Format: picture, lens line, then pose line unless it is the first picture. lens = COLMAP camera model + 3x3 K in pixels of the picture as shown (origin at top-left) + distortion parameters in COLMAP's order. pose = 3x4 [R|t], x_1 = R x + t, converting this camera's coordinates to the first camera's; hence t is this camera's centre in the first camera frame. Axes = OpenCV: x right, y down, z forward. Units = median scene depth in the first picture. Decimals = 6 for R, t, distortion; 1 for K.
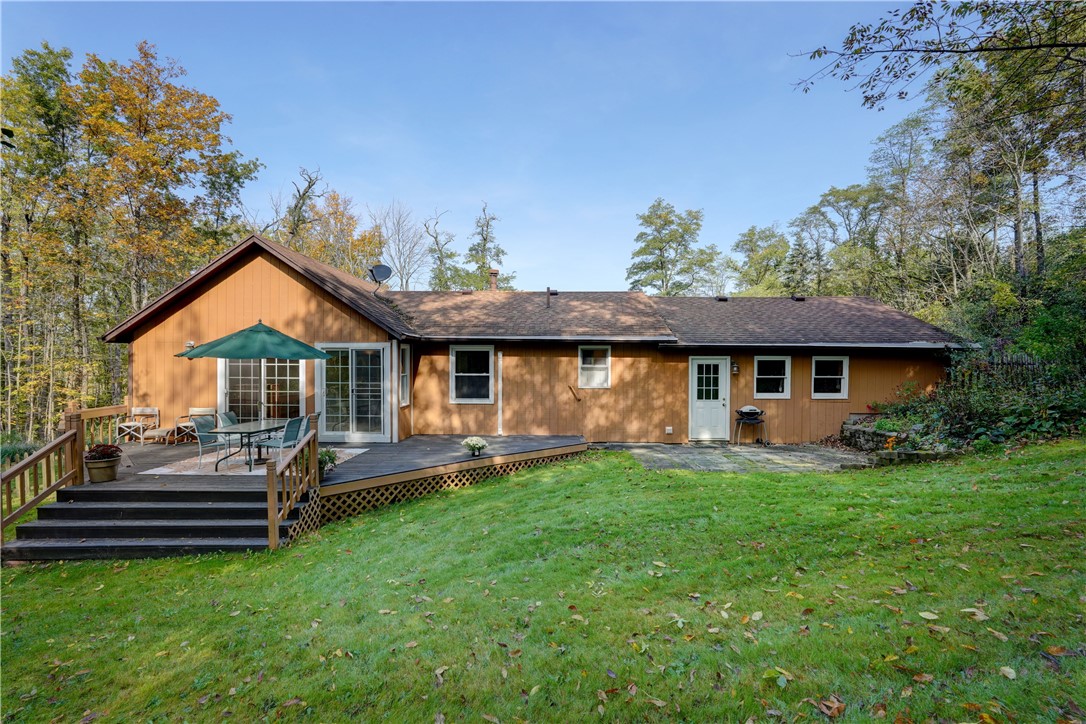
lens RADIAL K [[494.2, 0, 543.0], [0, 494.2, 362.0], [0, 0, 1]] dist [-0.002198, -0.000210]
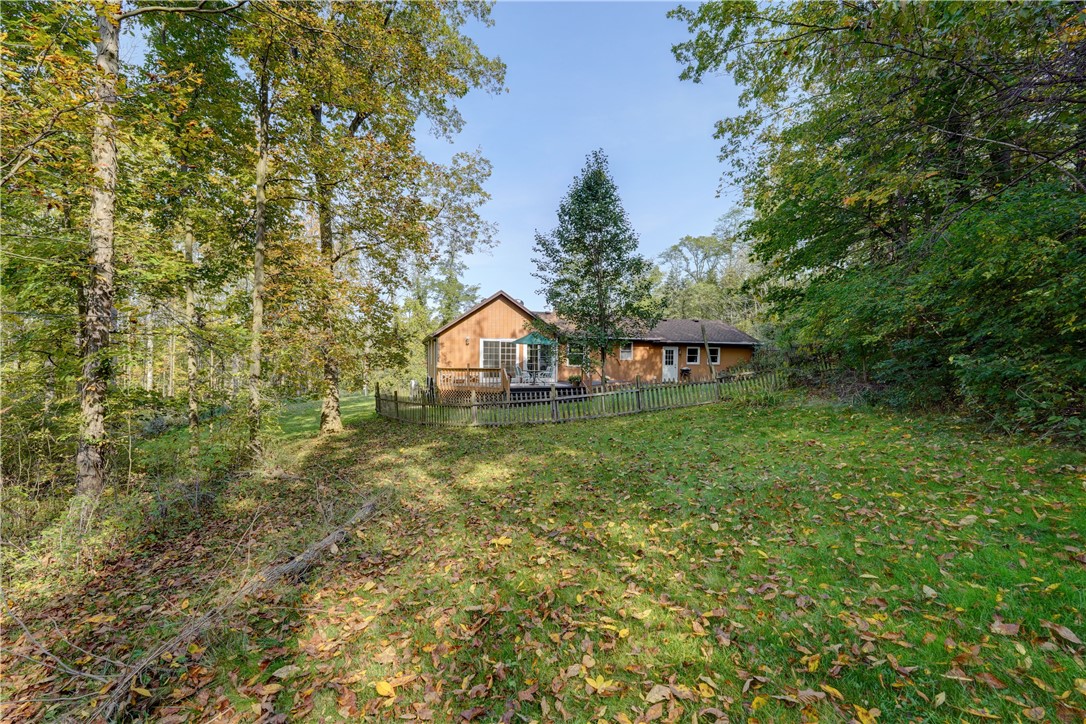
lens RADIAL K [[498.3, 0, 543.0], [0, 498.3, 362.0], [0, 0, 1]] dist [0.003264, 0.000363]
pose [[0.957546, 0.001565, 0.288277, -0.948615], [-0.005136, 0.999919, 0.011632, 0.037499], [-0.288236, -0.012619, 0.957476, -1.134455]]
